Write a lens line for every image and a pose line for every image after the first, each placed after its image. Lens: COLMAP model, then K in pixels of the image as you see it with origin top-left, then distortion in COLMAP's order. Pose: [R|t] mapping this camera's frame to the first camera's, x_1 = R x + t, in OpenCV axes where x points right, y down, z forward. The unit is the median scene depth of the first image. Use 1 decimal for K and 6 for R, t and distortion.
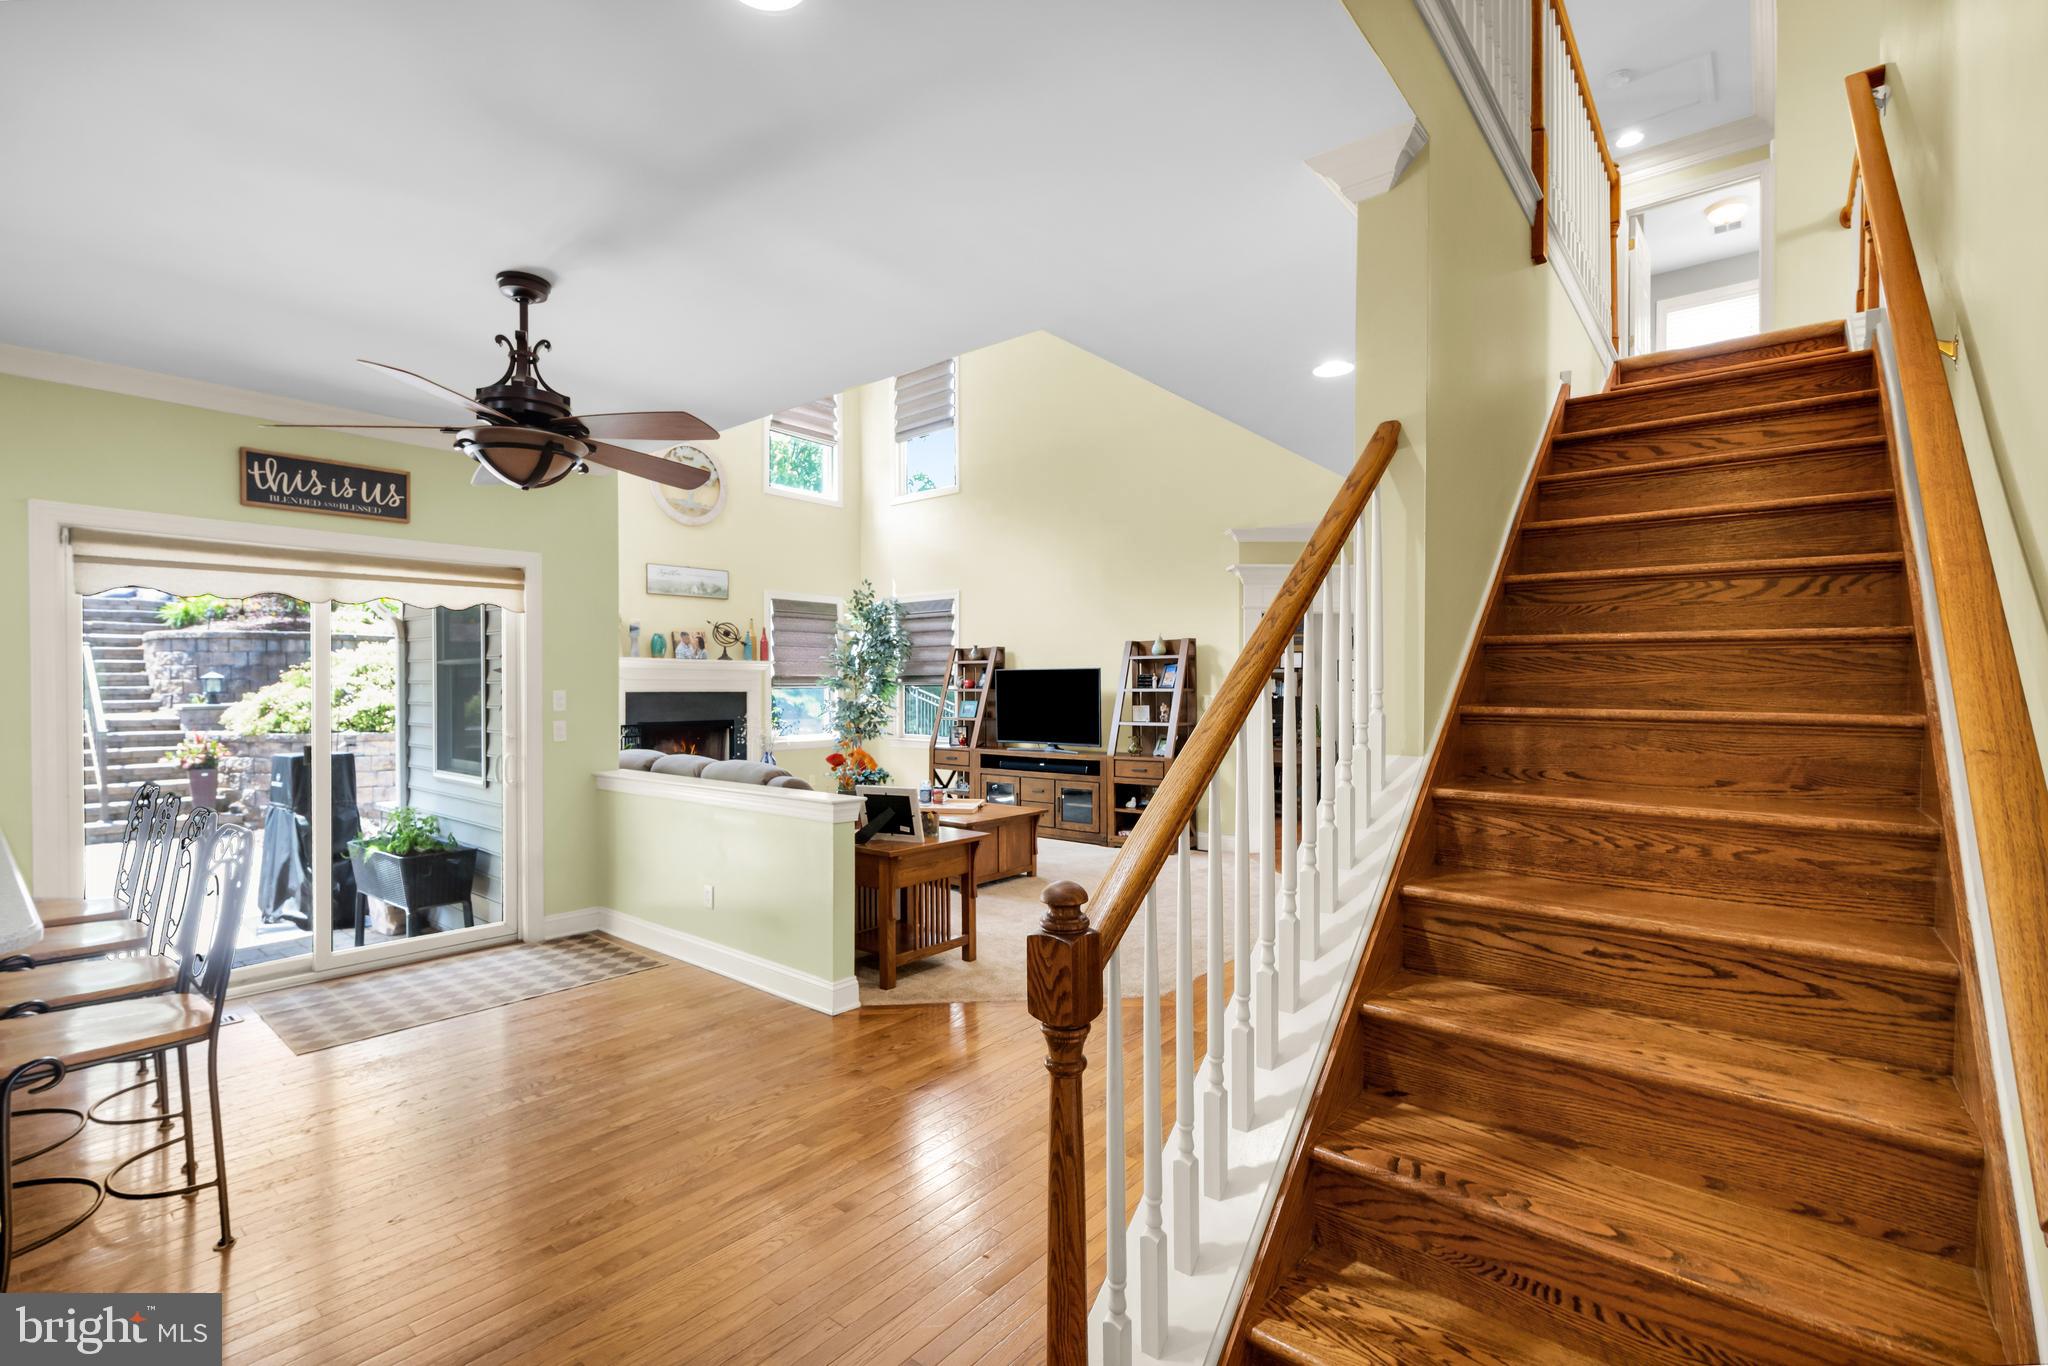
lens RADIAL K [[908.1, 0, 998.0], [0, 908.1, 692.1], [0, 0, 1]] dist [-0.002067, -0.000397]
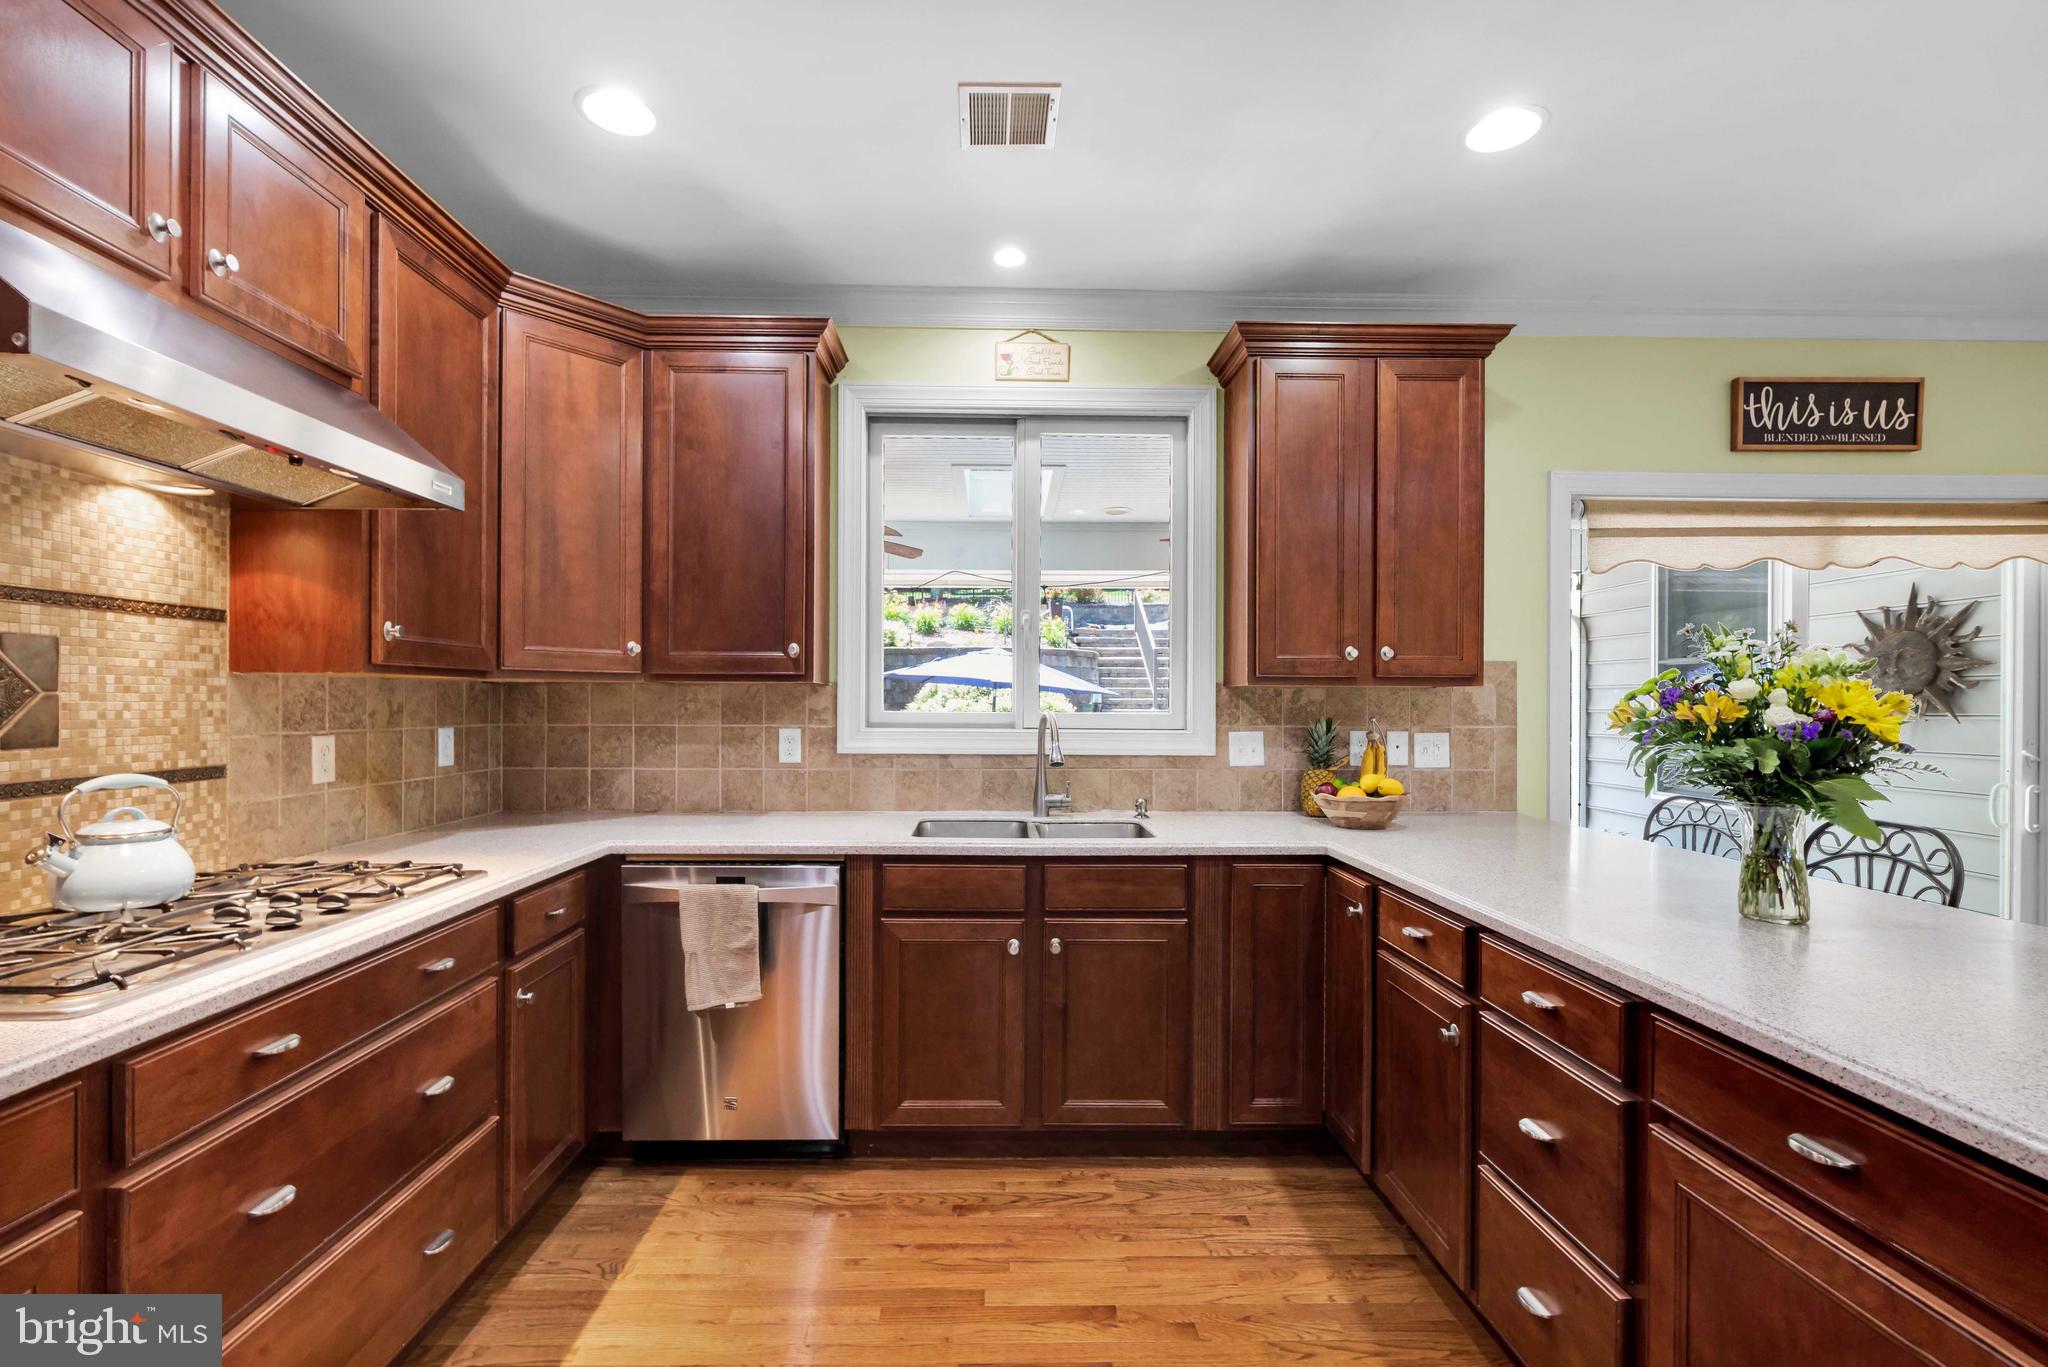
lens RADIAL K [[896.7, 0, 997.9], [0, 896.7, 700.9], [0, 0, 1]] dist [-0.001035, -0.000429]
pose [[0.654468, 0.000817, -0.756090, -0.321296], [-0.008345, 0.999946, -0.006143, 0.010313], [0.756044, 0.010330, 0.654439, 0.002122]]
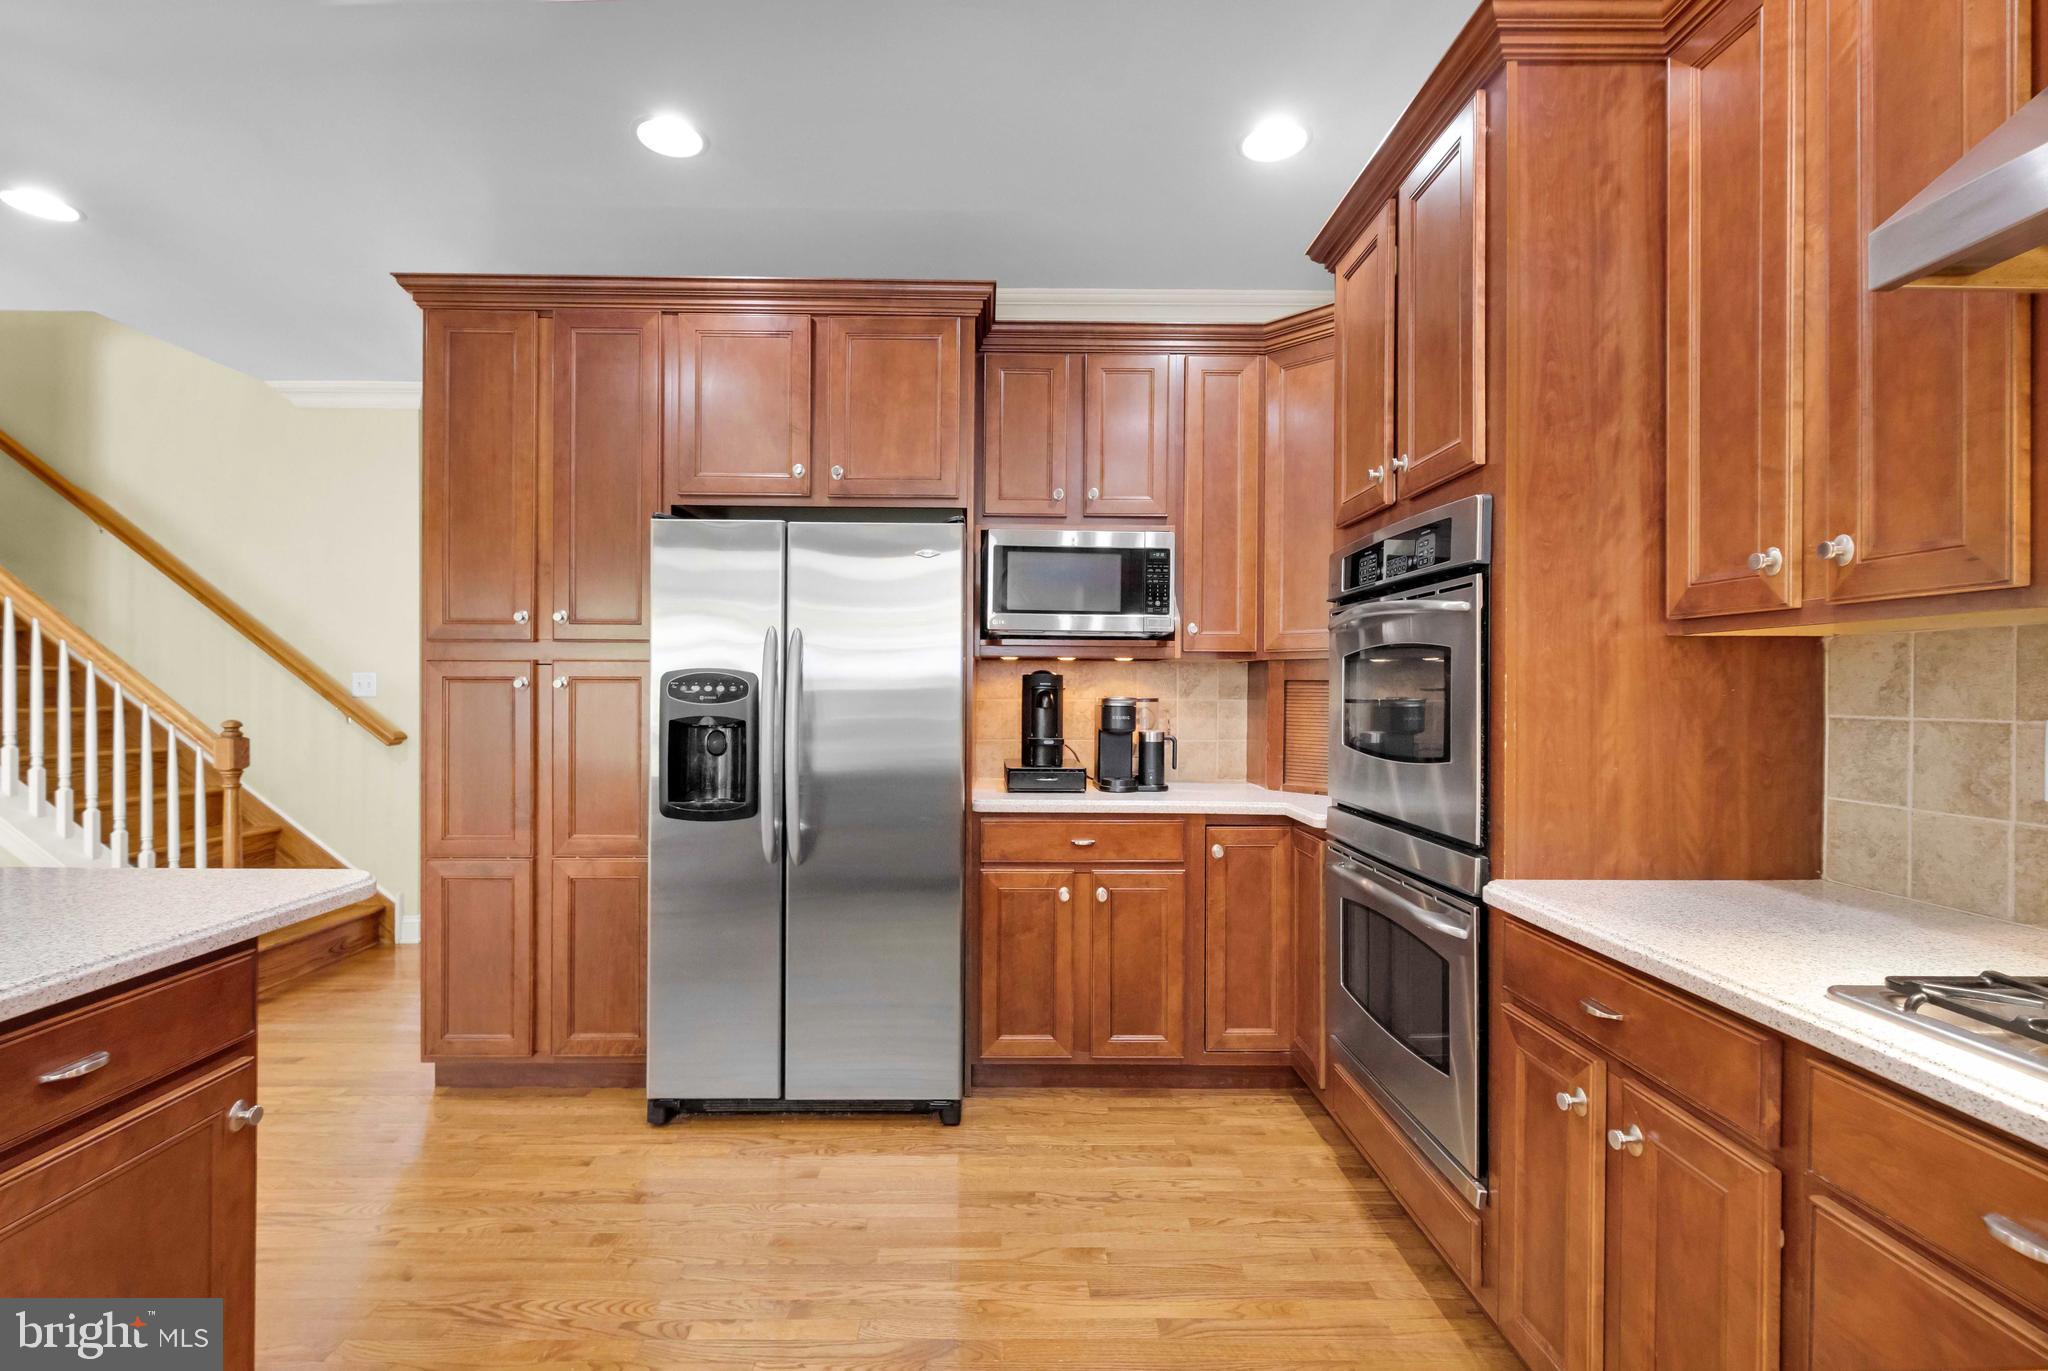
lens RADIAL K [[892.5, 0, 999.8], [0, 892.5, 688.8], [0, 0, 1]] dist [0.000631, 0.000056]
pose [[-0.647435, -0.005367, 0.762102, -0.525300], [-0.001752, 0.999983, 0.005554, 0.014493], [-0.762118, 0.002260, -0.647434, 0.149611]]
